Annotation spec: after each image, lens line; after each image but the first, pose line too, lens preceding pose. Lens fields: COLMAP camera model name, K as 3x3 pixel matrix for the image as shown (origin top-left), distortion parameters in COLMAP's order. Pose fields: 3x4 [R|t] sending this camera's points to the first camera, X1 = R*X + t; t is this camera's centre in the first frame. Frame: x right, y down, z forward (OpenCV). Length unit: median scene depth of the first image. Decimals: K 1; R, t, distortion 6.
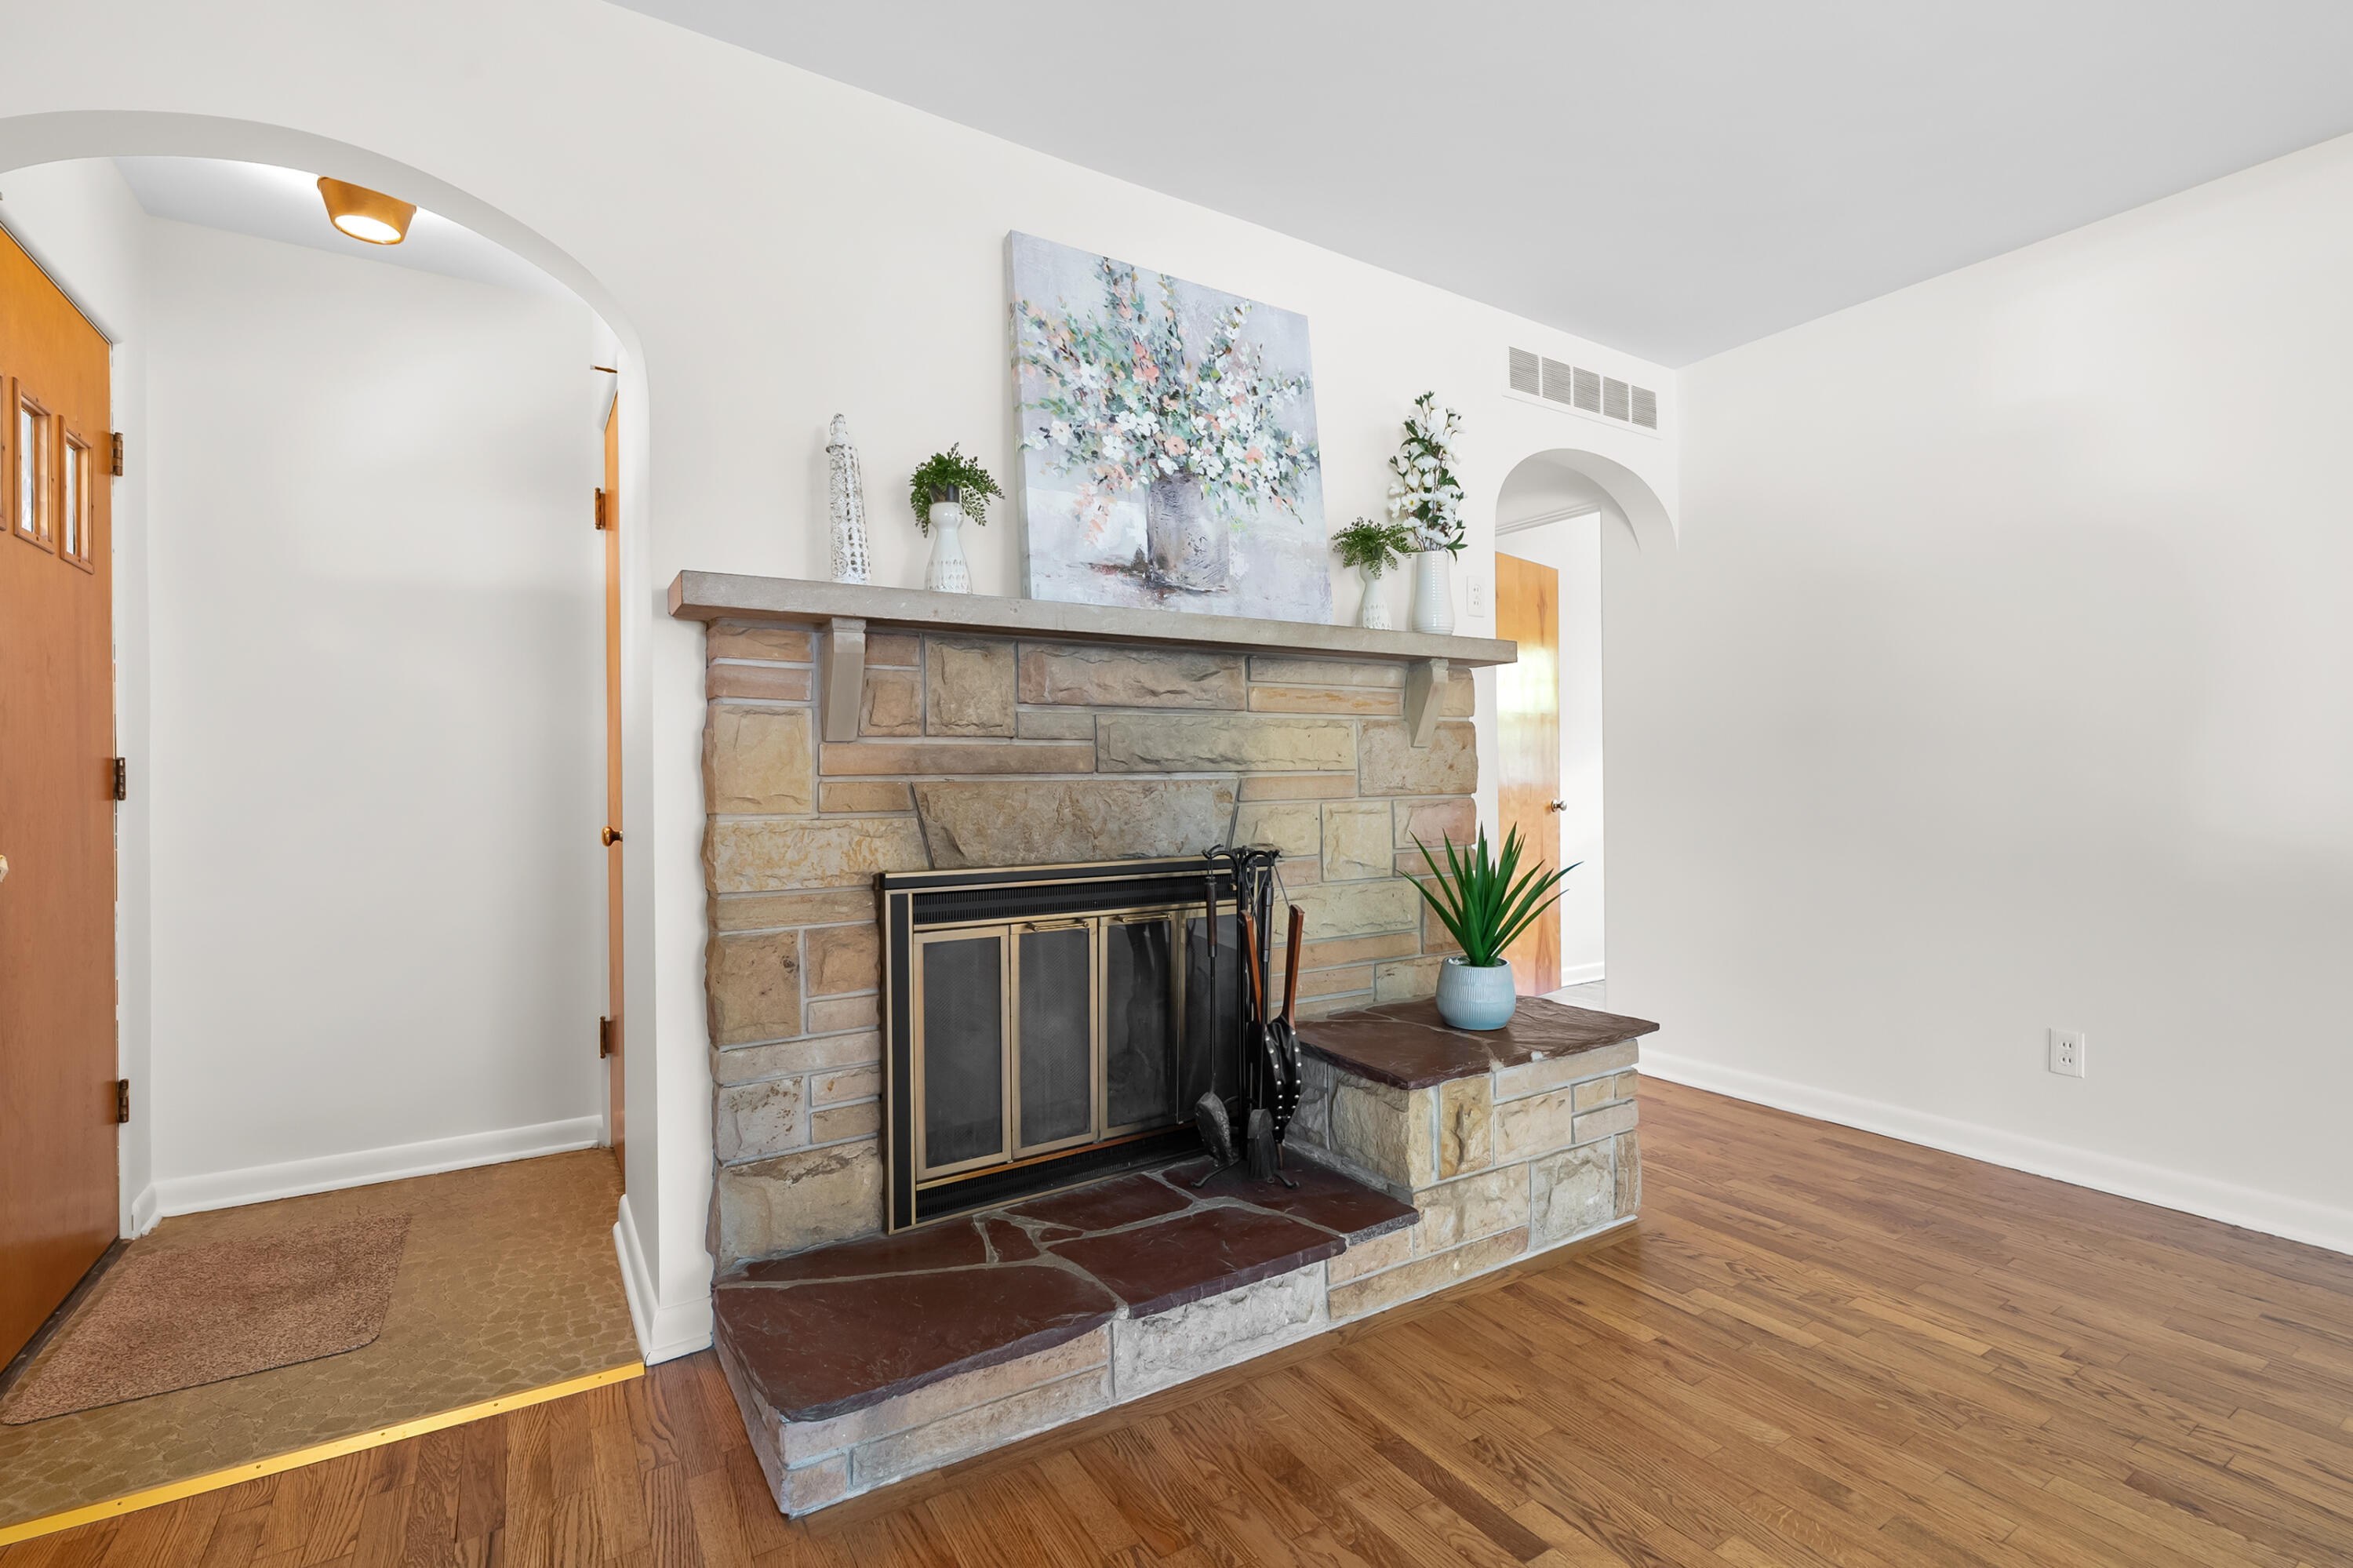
lens RADIAL K [[1058.8, 0, 1170.6], [0, 1058.8, 771.4], [0, 0, 1]] dist [-0.006468, 0.000818]
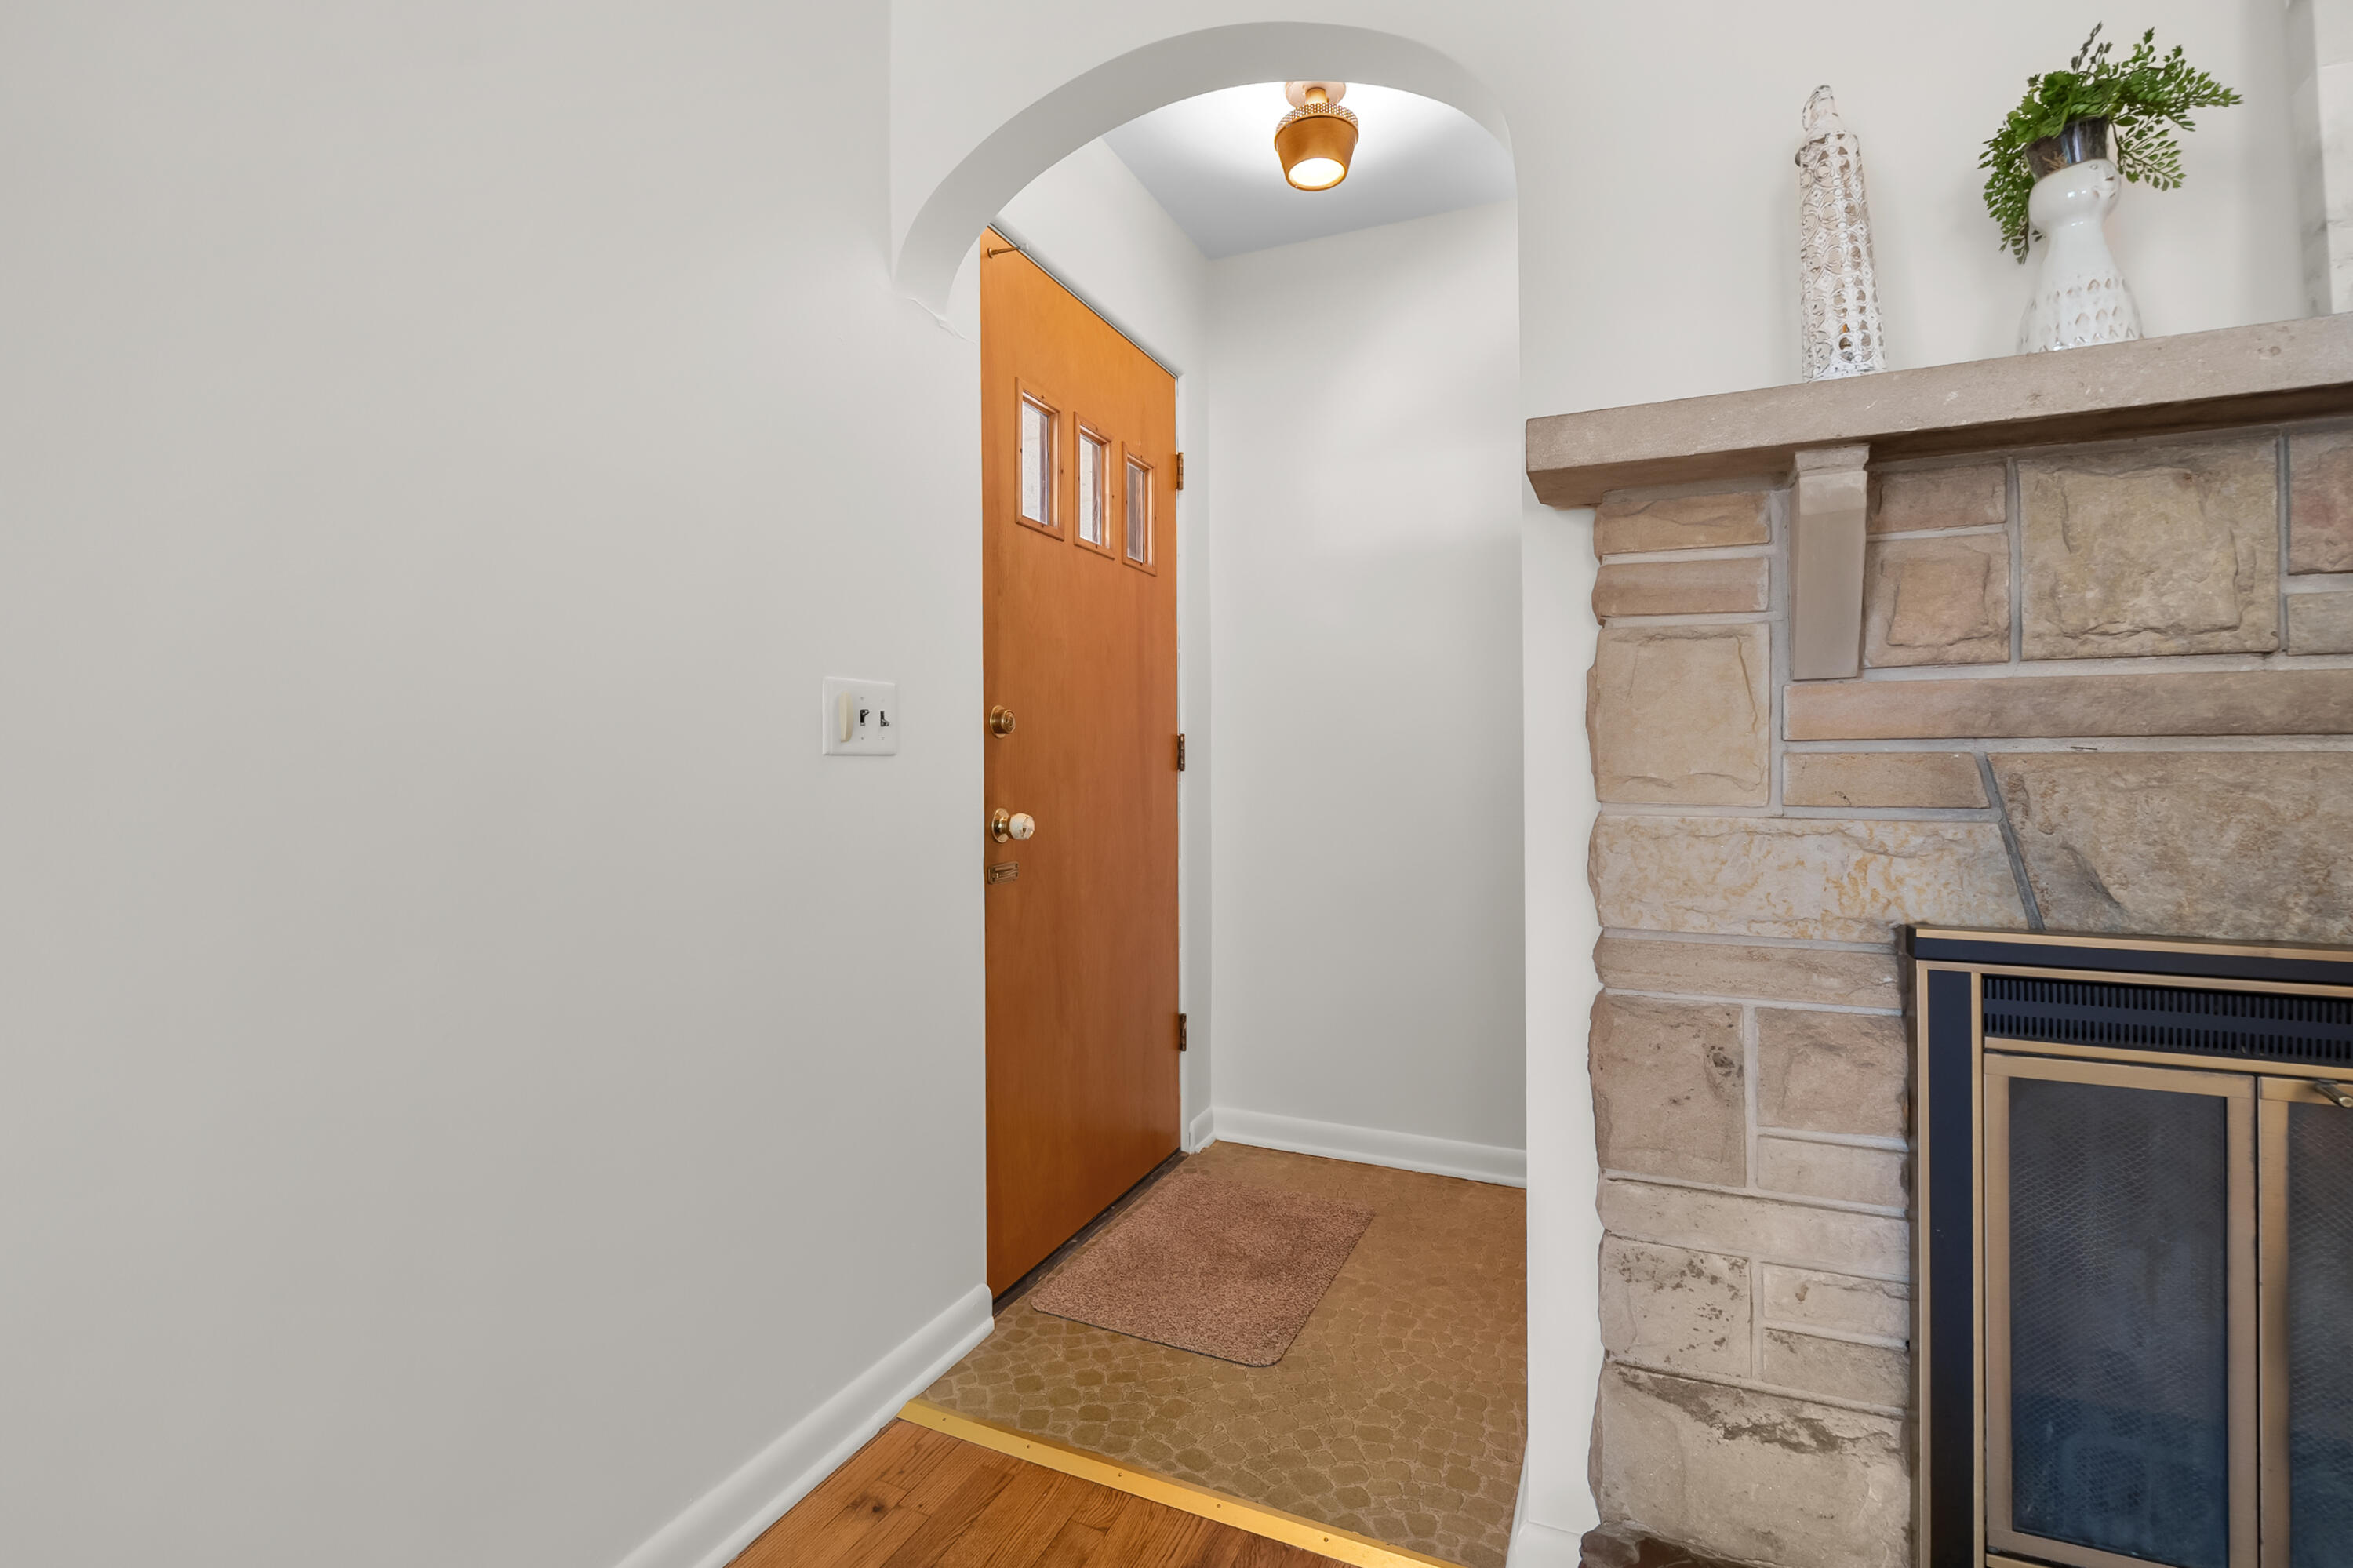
lens RADIAL K [[1061.6, 0, 1177.9], [0, 1061.6, 761.7], [0, 0, 1]] dist [-0.005066, 0.000817]
pose [[0.557364, 0.004864, -0.830254, -0.040096], [0.001232, 0.999977, 0.006686, 0.010870], [0.830268, -0.004749, 0.557345, 0.408713]]
